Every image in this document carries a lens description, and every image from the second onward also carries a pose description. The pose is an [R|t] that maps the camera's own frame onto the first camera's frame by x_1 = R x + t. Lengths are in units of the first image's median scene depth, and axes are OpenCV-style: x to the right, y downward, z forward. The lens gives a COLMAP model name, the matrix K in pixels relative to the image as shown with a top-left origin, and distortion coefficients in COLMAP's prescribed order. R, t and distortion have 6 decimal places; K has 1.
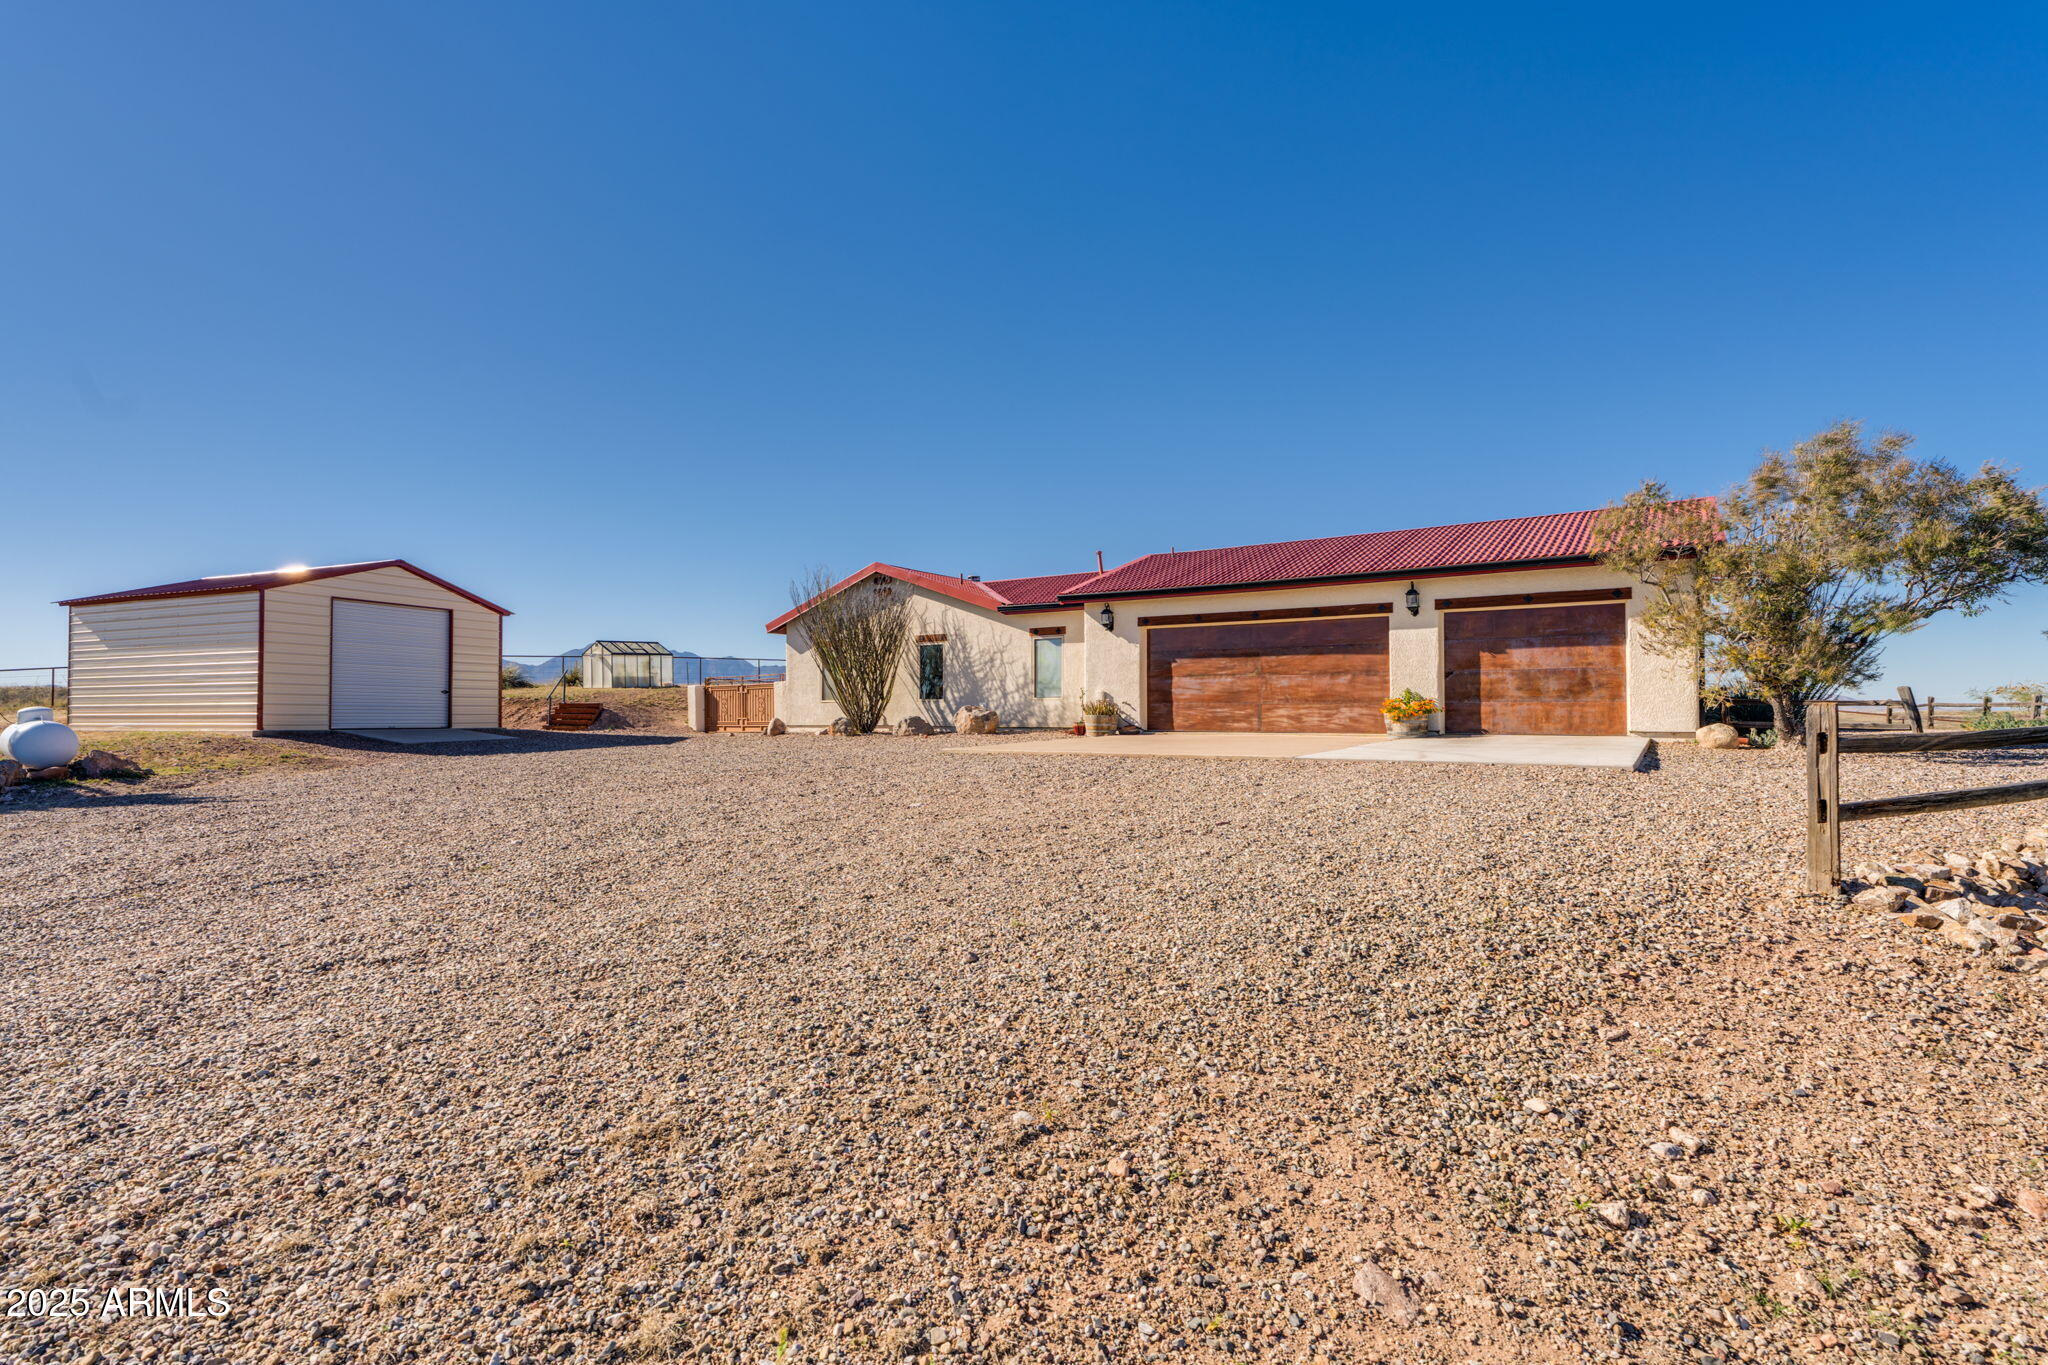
lens RADIAL K [[975.3, 0, 1018.0], [0, 975.3, 693.9], [0, 0, 1]] dist [-0.005538, 0.000135]
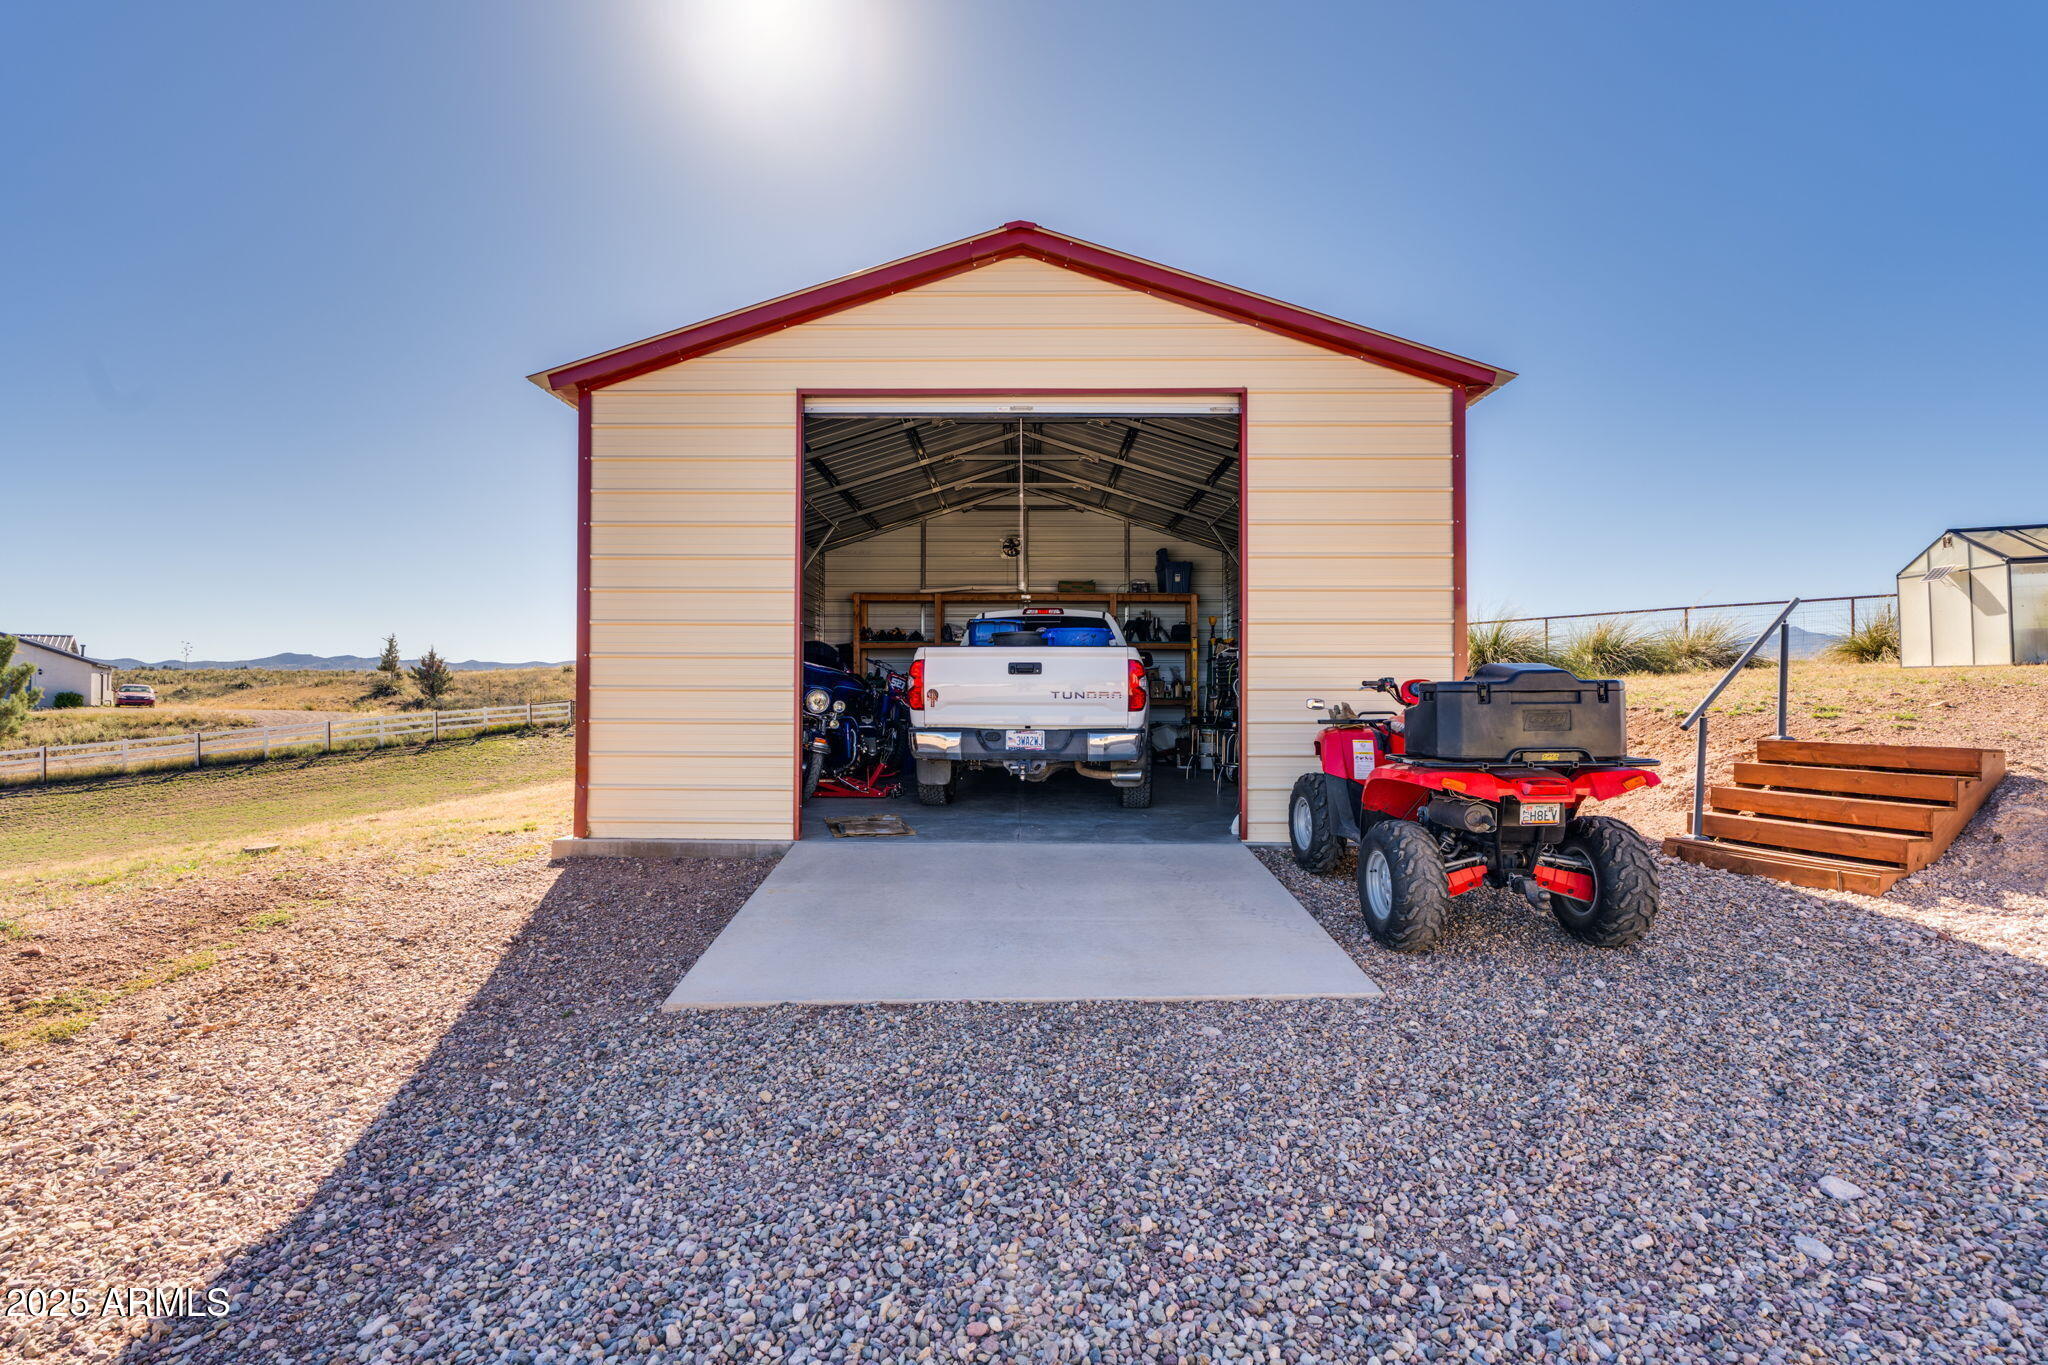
lens RADIAL K [[938.2, 0, 1019.0], [0, 938.2, 681.4], [0, 0, 1]] dist [-0.001009, -0.000164]
pose [[0.377313, -0.008457, -0.926047, -0.424285], [0.018119, 0.999834, -0.001748, -0.010159], [0.925909, -0.016120, 0.377404, 0.967669]]
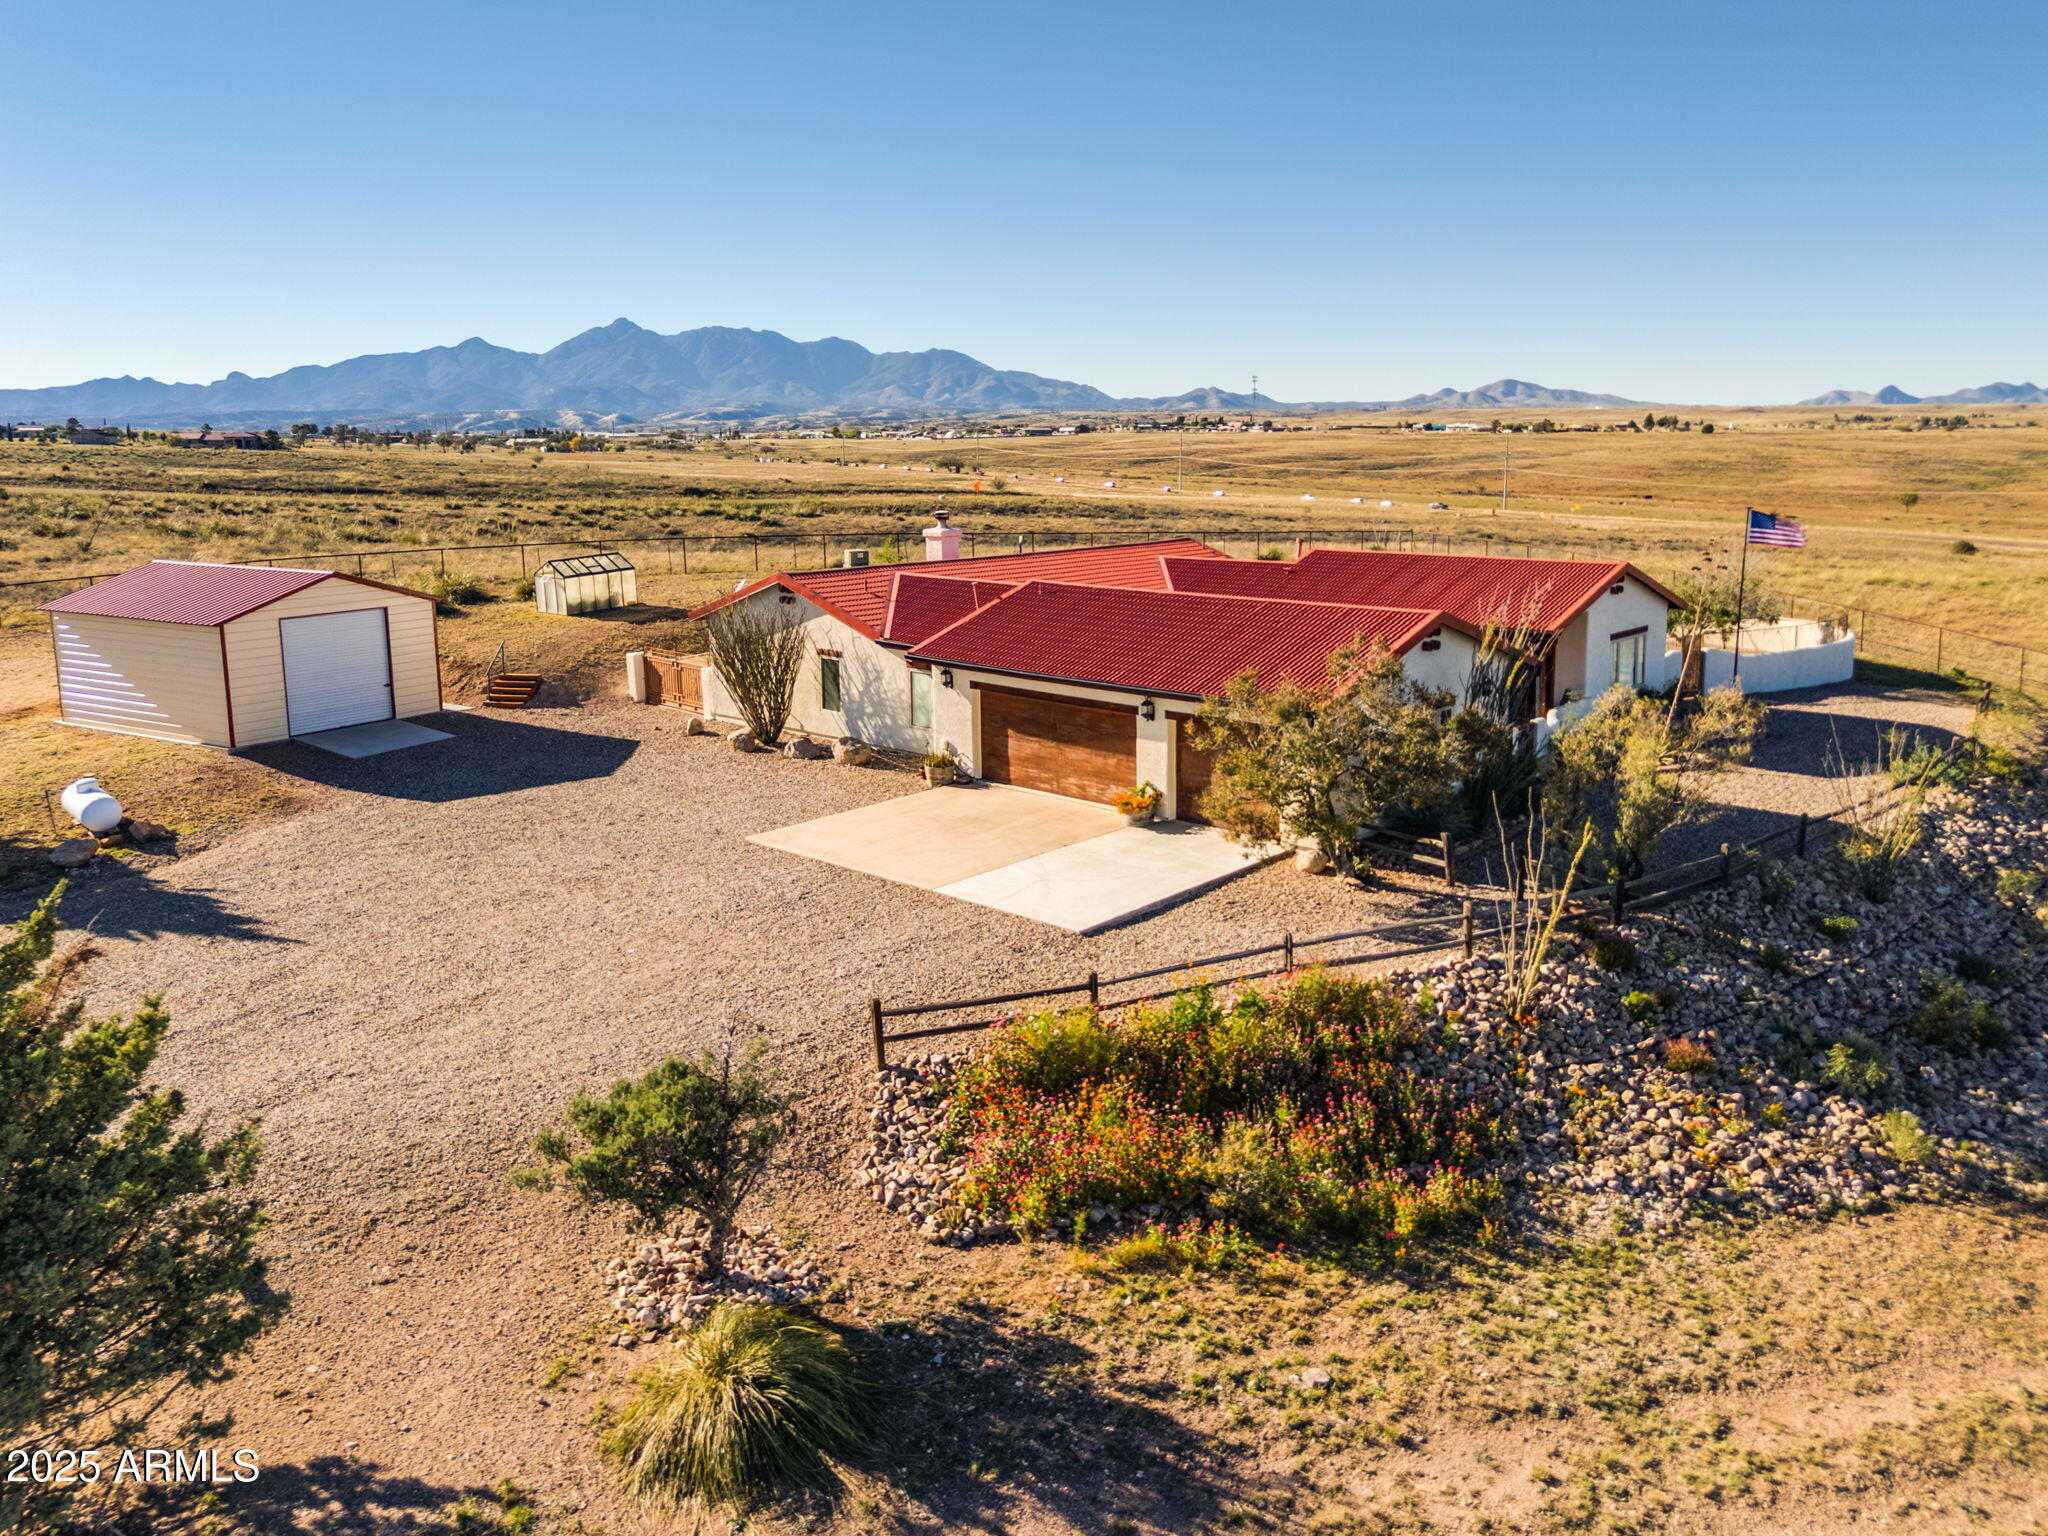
lens RADIAL K [[1566.8, 0, 1078.8], [0, 1566.8, 680.7], [0, 0, 1]] dist [0.078093, -0.082633]
pose [[0.990388, 0.018561, -0.137070, 0.434421], [0.006457, 0.983673, 0.179851, -0.352074], [0.138170, -0.179007, 0.974097, -0.633975]]
